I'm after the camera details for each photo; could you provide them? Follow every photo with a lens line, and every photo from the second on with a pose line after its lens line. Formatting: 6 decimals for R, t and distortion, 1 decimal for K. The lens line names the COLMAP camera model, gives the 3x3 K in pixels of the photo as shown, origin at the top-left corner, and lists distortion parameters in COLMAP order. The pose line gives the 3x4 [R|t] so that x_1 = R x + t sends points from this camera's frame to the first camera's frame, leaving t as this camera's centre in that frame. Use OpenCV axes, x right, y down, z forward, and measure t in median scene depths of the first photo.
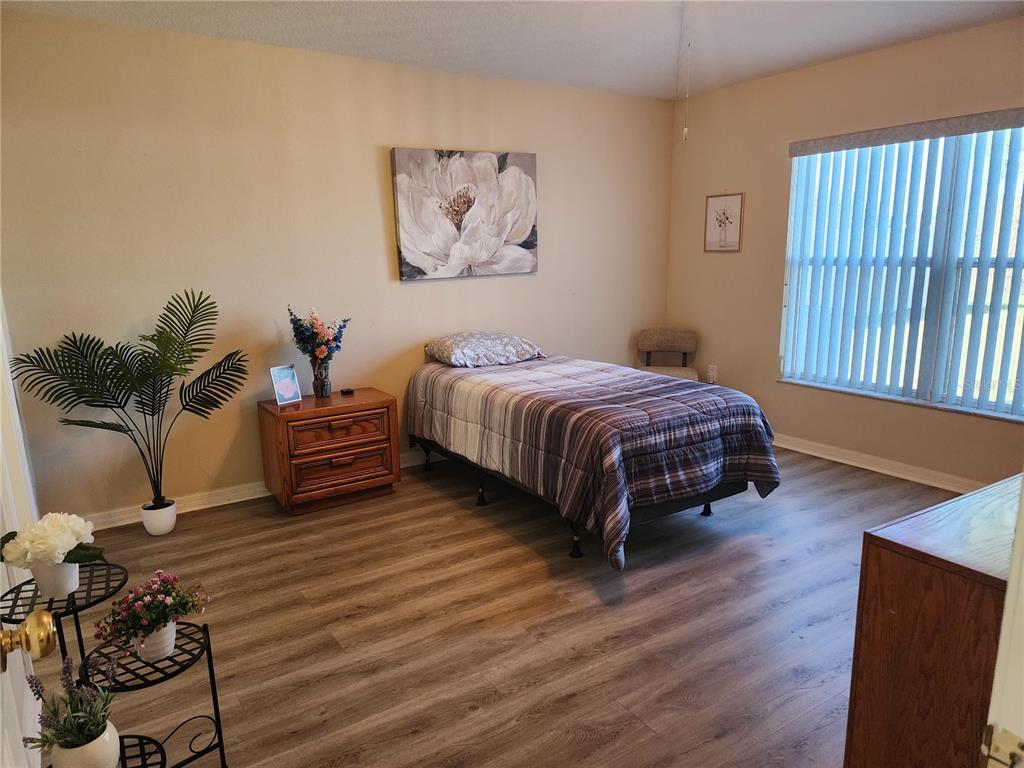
lens RADIAL K [[680.9, 0, 507.0], [0, 680.9, 390.8], [0, 0, 1]] dist [0.009323, -0.005452]
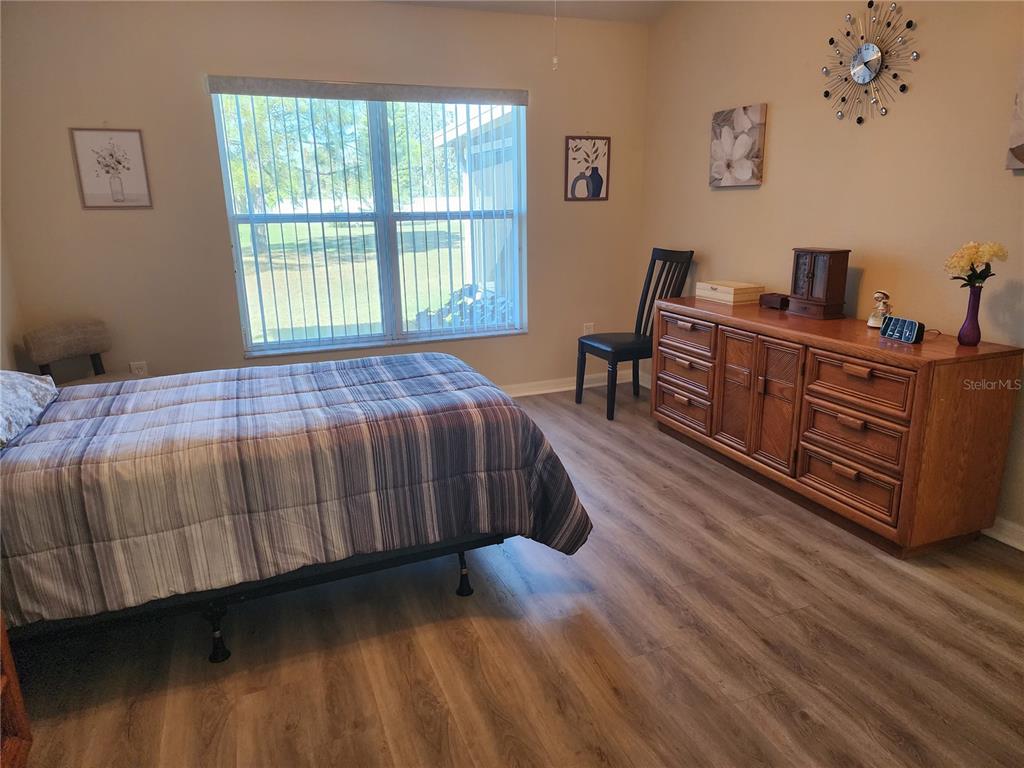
lens RADIAL K [[680.9, 0, 509.2], [0, 680.9, 382.5], [0, 0, 1]] dist [0.009323, -0.005452]
pose [[0.186336, -0.239152, 0.952935, -0.491110], [0.211126, 0.957010, 0.198891, -0.112519], [-0.959533, 0.164129, 0.228817, 0.633884]]
